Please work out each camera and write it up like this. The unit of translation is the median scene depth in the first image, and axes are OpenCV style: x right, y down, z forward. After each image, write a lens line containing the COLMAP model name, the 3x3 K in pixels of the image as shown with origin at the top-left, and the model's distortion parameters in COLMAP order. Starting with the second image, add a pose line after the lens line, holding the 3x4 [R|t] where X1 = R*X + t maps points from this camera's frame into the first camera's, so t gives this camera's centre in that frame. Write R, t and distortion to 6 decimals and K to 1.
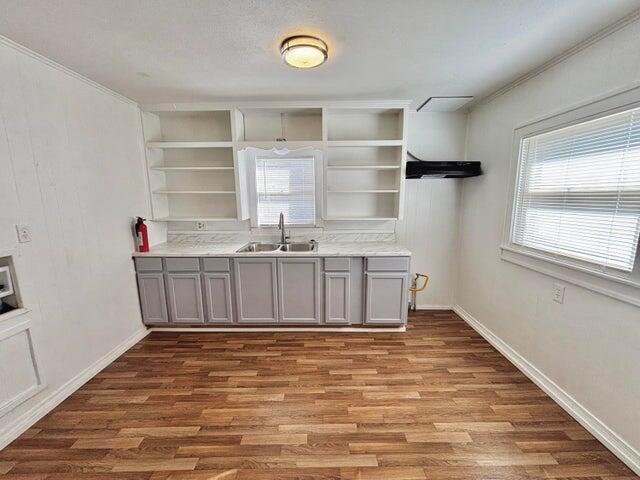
lens RADIAL K [[256.1, 0, 321.6], [0, 256.1, 239.8], [0, 0, 1]] dist [-0.000495, -0.000290]
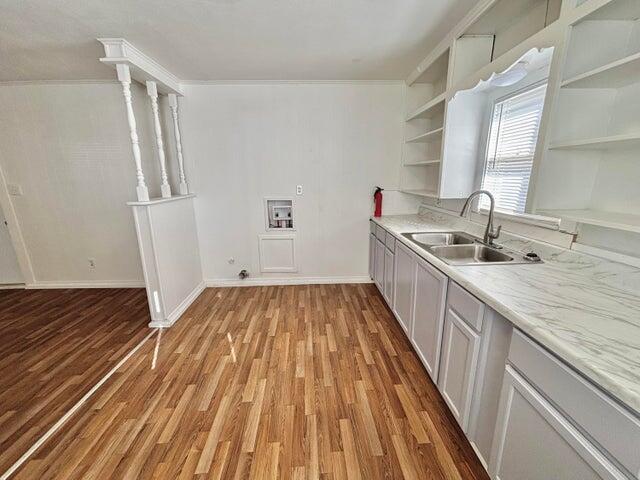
lens RADIAL K [[256.1, 0, 320.1], [0, 256.1, 238.6], [0, 0, 1]] dist [-0.000495, -0.000290]
pose [[0.044131, 0.239490, -0.969895, 0.468681], [-0.156549, 0.960505, 0.230048, -0.085651], [0.986684, 0.141684, 0.079880, 0.645973]]
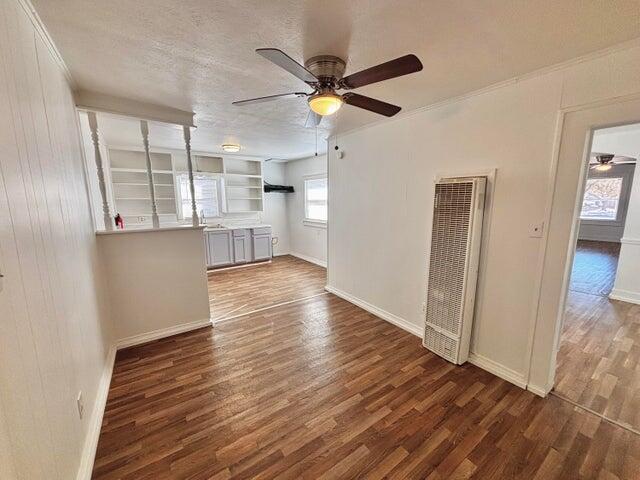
lens RADIAL K [[256.1, 0, 320.5], [0, 256.1, 242.0], [0, 0, 1]] dist [-0.000495, -0.000290]
pose [[0.807258, -0.094124, 0.582645, -0.611814], [0.095785, 0.995007, 0.028028, 0.167010], [-0.582374, 0.033183, 0.812243, -1.067128]]
